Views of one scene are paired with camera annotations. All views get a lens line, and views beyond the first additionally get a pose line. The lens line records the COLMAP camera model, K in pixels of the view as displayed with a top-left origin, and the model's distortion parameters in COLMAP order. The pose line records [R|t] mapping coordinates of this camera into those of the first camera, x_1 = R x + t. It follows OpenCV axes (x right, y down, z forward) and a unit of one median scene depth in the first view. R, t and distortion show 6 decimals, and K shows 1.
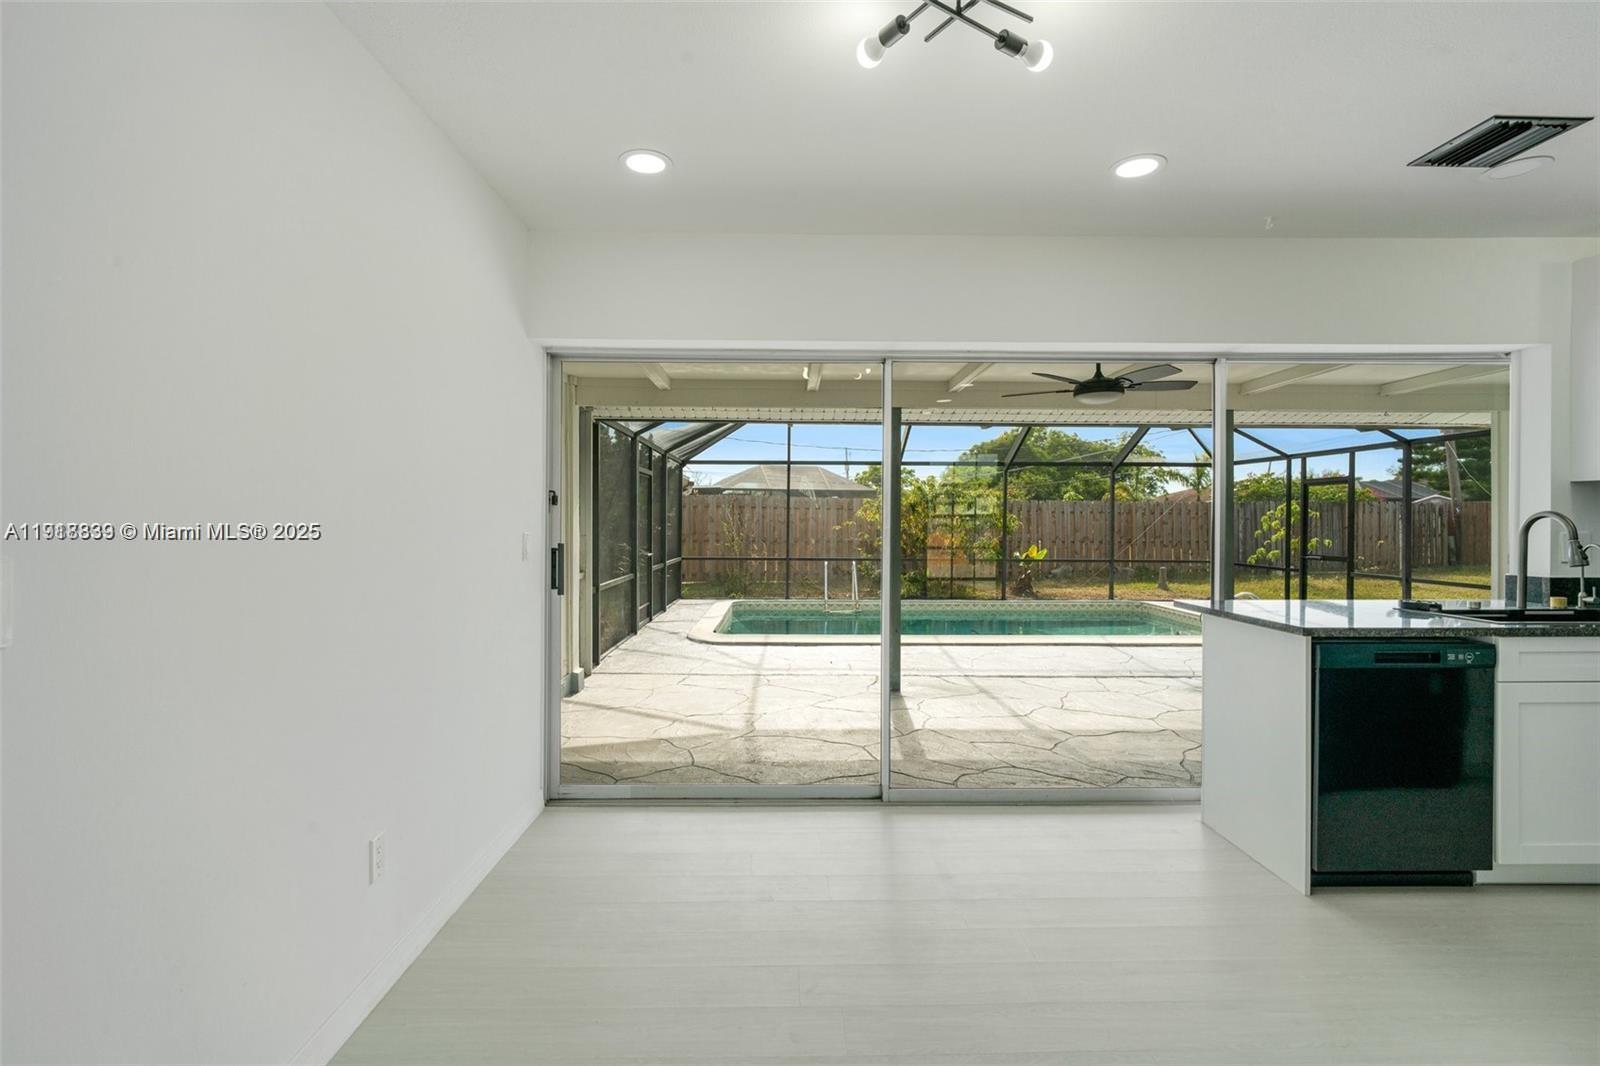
lens RADIAL K [[764.8, 0, 788.6], [0, 764.8, 521.7], [0, 0, 1]] dist [0.000493, 0.000128]
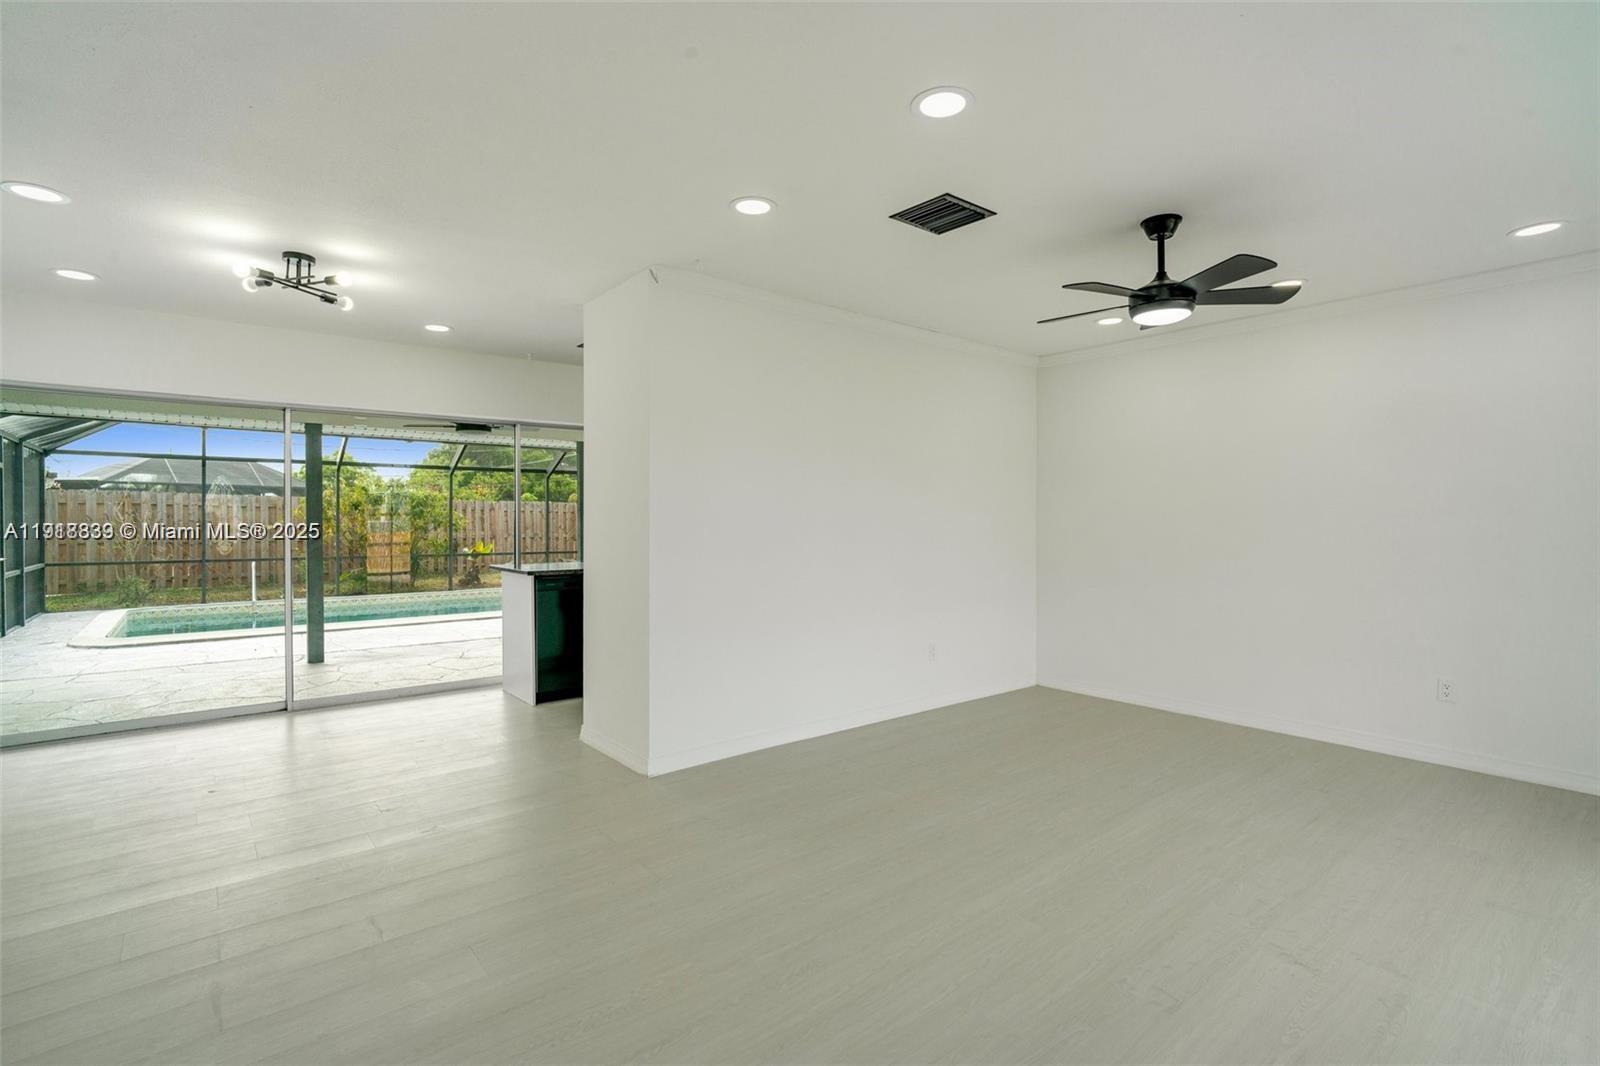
lens RADIAL K [[764.8, 0, 799.5], [0, 764.8, 525.5], [0, 0, 1]] dist [0.000493, 0.000128]
pose [[0.789902, -0.009916, 0.613153, 0.001091], [0.005653, 0.999945, 0.008890, 0.000906], [-0.613207, -0.003556, 0.789914, -0.192520]]
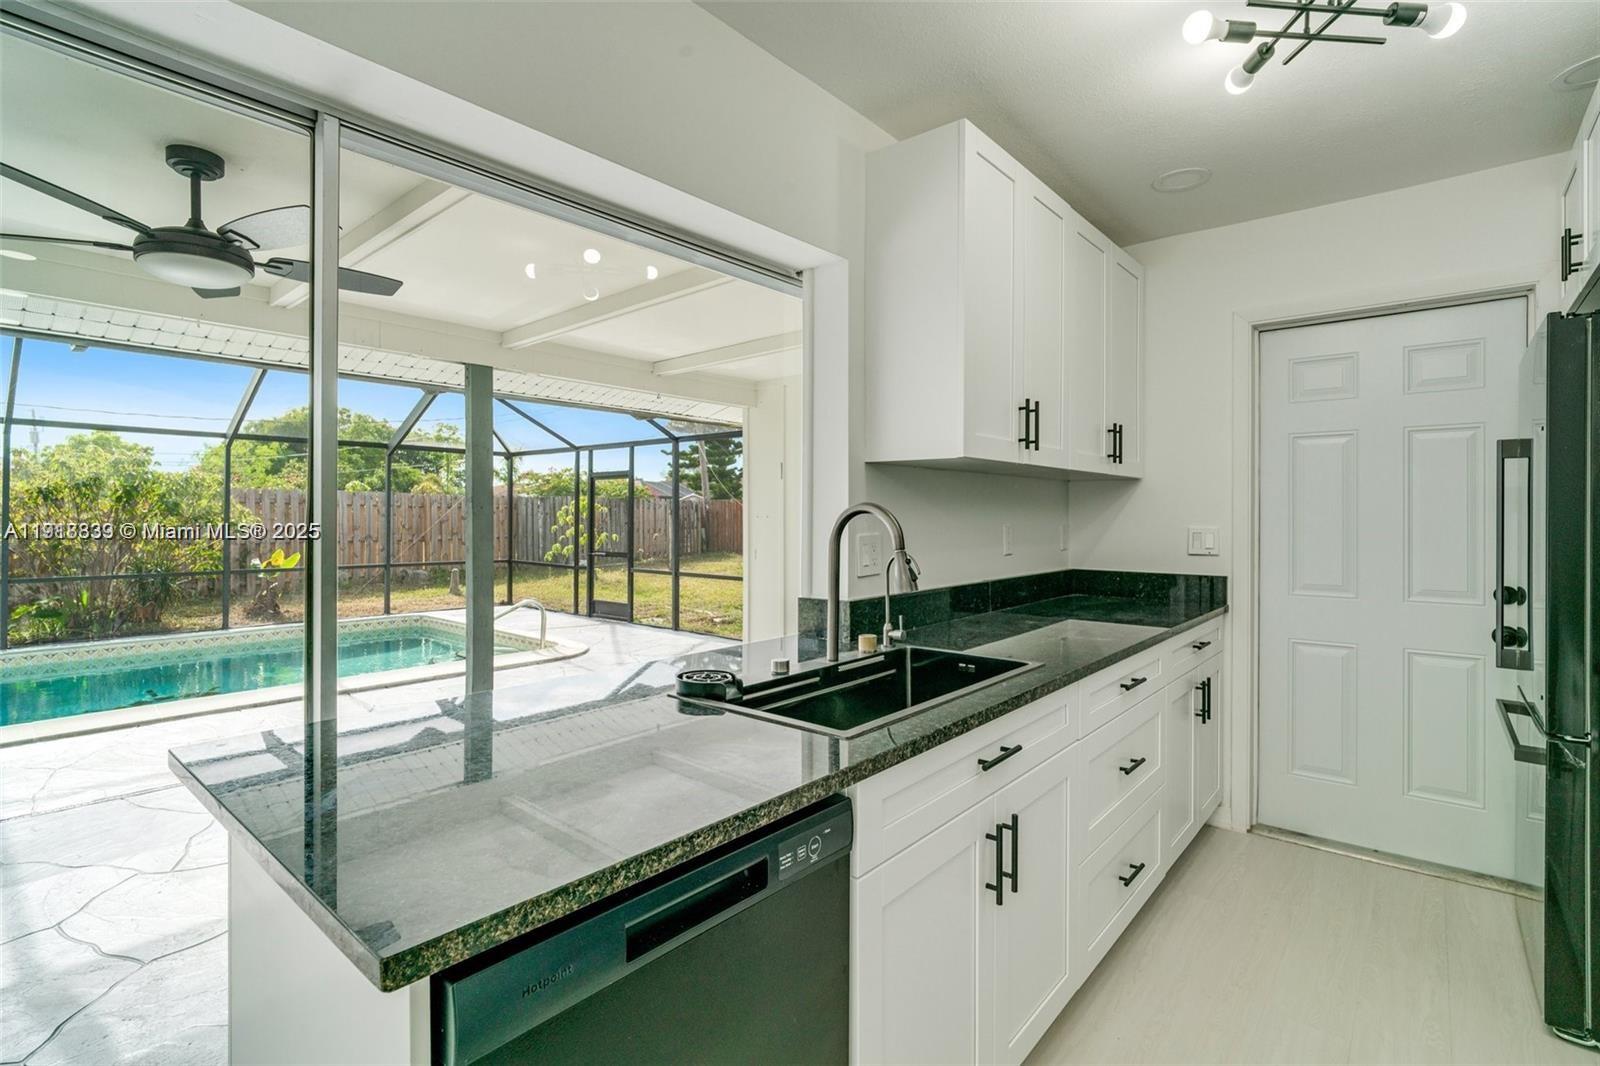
lens RADIAL K [[764.8, 0, 791.7], [0, 764.8, 527.5], [0, 0, 1]] dist [0.000493, 0.000128]
pose [[0.672140, -0.011990, 0.740327, 0.113944], [0.001213, 0.999885, 0.015093, -0.000895], [-0.740423, -0.009247, 0.672077, 0.145018]]
